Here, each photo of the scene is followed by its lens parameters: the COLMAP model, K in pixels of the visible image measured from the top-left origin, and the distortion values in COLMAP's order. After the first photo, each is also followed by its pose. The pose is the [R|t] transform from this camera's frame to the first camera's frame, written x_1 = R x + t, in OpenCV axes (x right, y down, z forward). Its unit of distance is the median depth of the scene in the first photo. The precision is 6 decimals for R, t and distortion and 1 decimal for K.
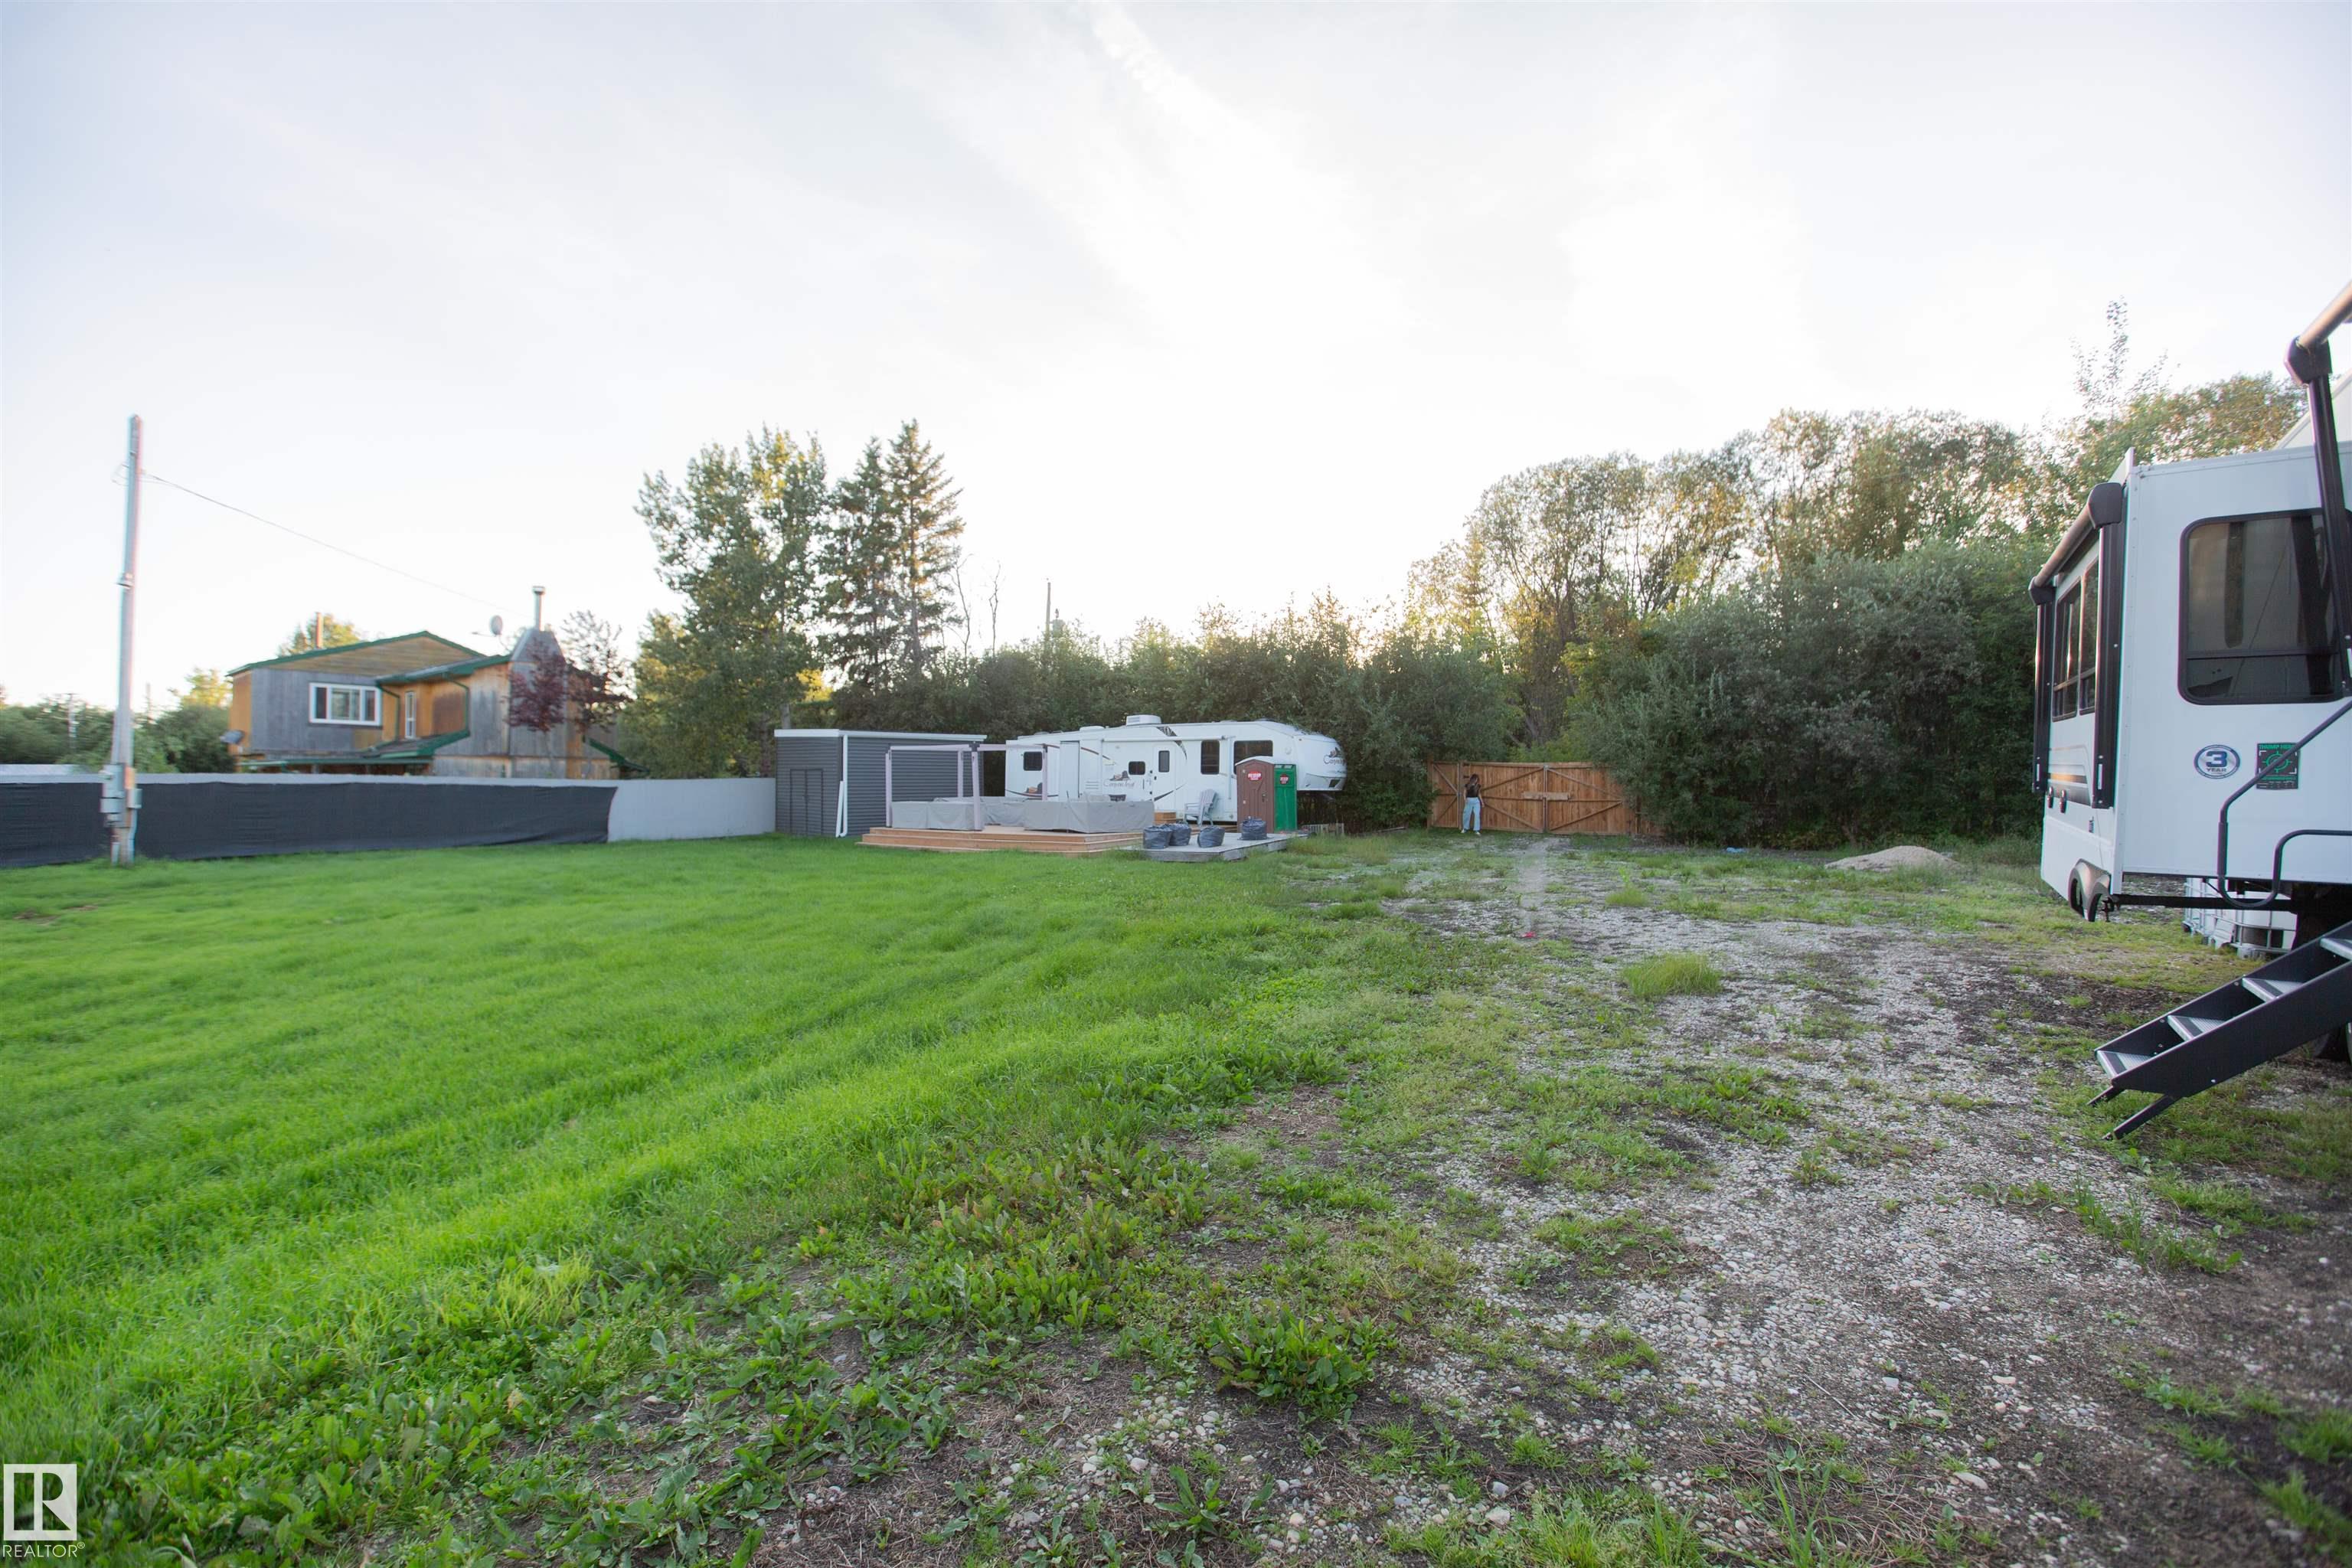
lens RADIAL K [[1073.6, 0, 1174.6], [0, 1073.6, 780.3], [0, 0, 1]] dist [-0.058151, 0.023493]
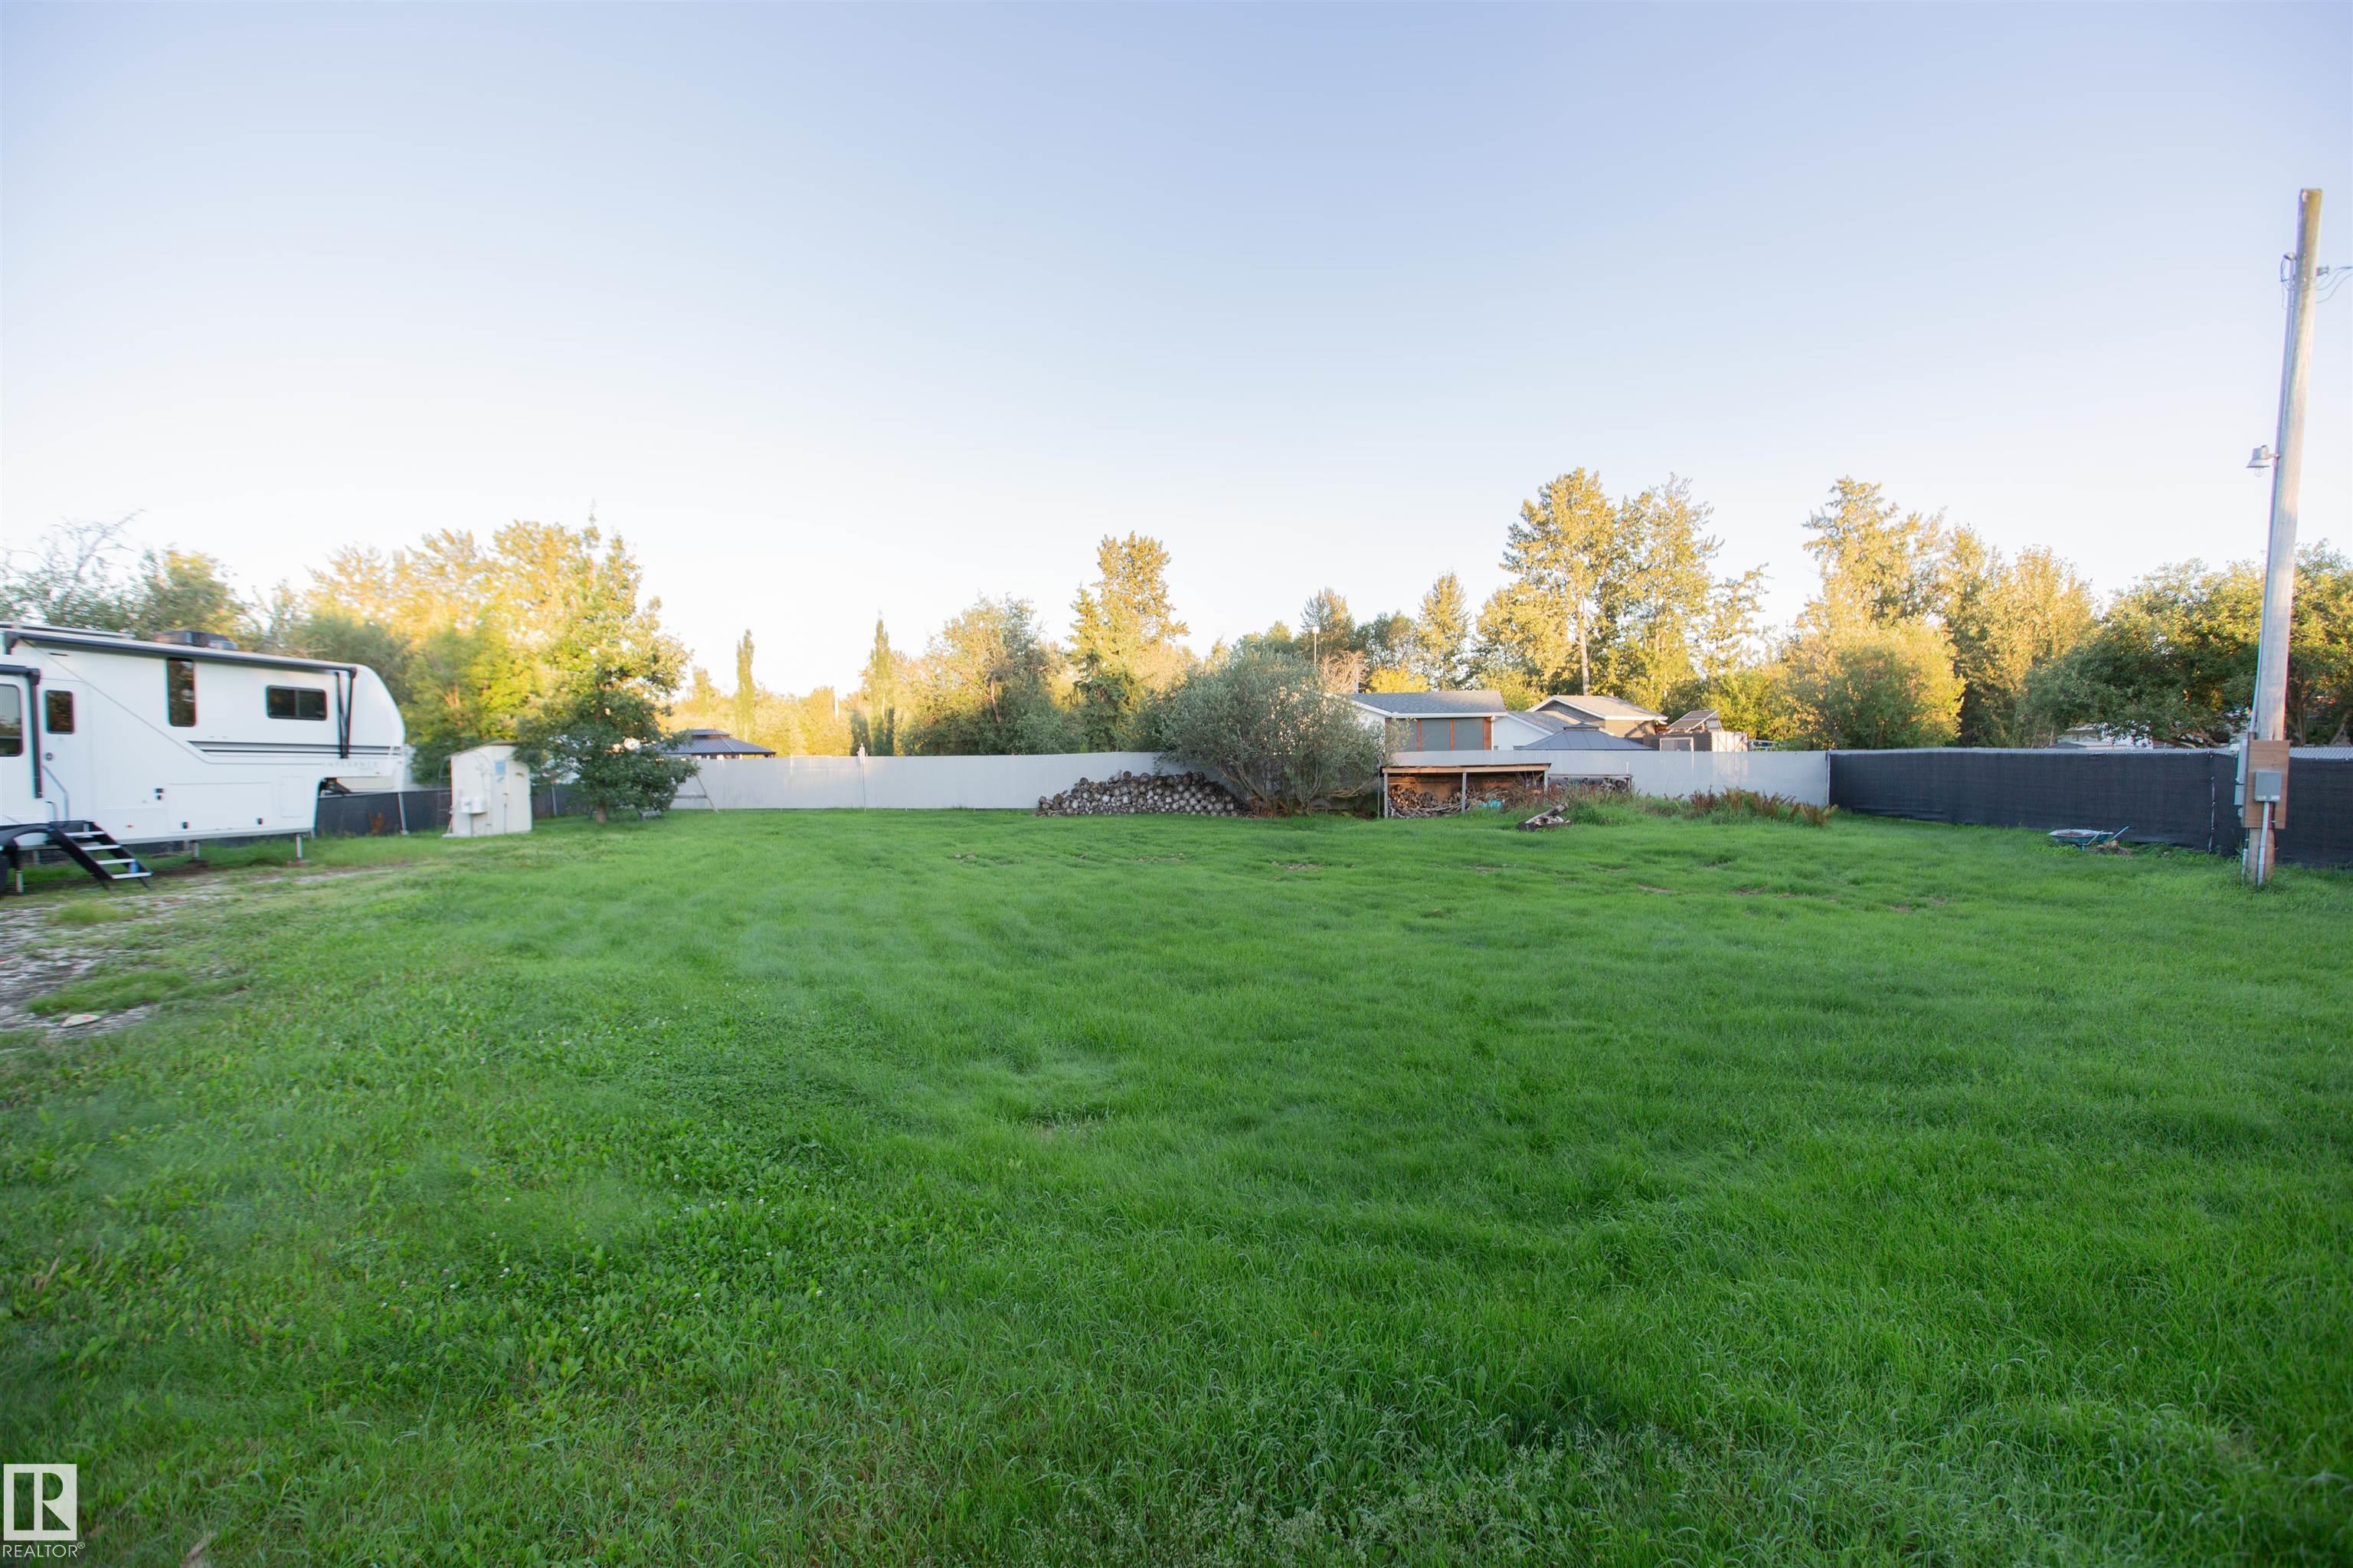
lens RADIAL K [[1111.5, 0, 1177.4], [0, 1111.5, 779.7], [0, 0, 1]] dist [-0.050380, 0.017049]
pose [[-0.866817, 0.026454, -0.497924, -0.038389], [0.012502, 0.999431, 0.031336, -0.011156], [0.498469, 0.020938, -0.866655, 0.850972]]
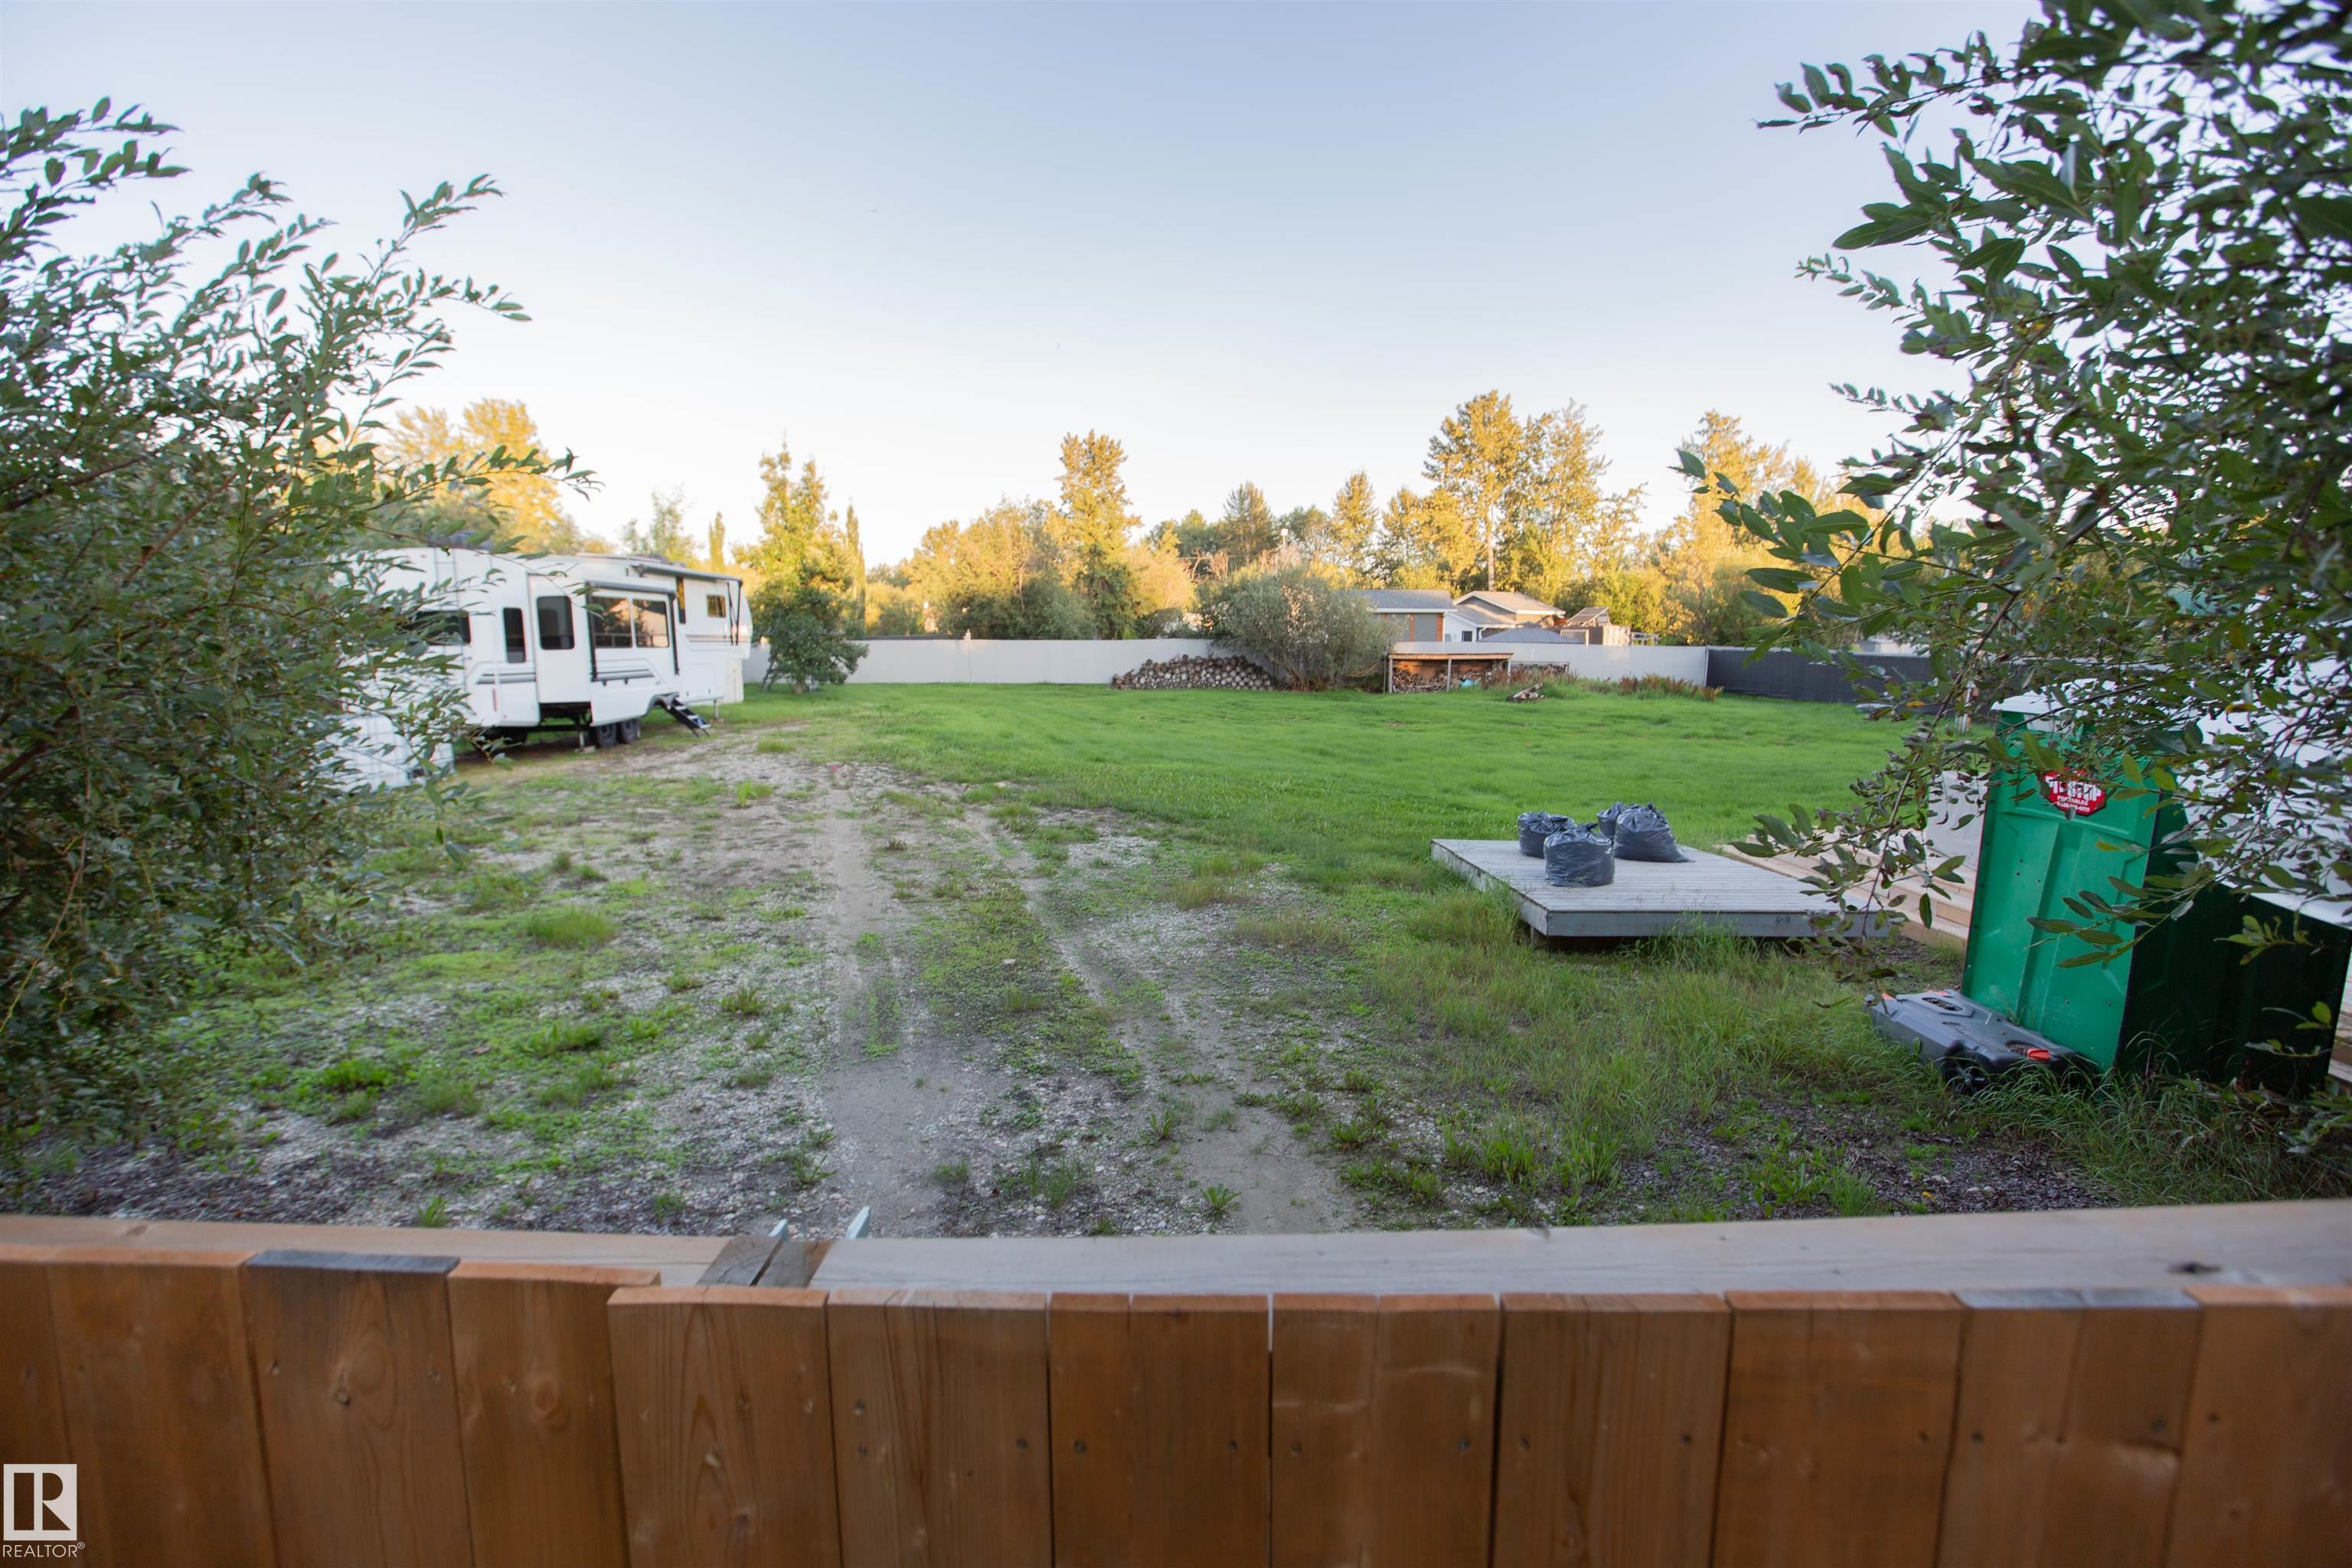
lens RADIAL K [[1106.1, 0, 1177.1], [0, 1106.1, 783.7], [0, 0, 1]] dist [-0.063003, 0.030684]
pose [[-0.797114, 0.088043, -0.597375, 0.344034], [-0.000764, 0.989165, 0.146805, -0.031011], [0.603828, 0.117477, -0.788411, 0.988471]]
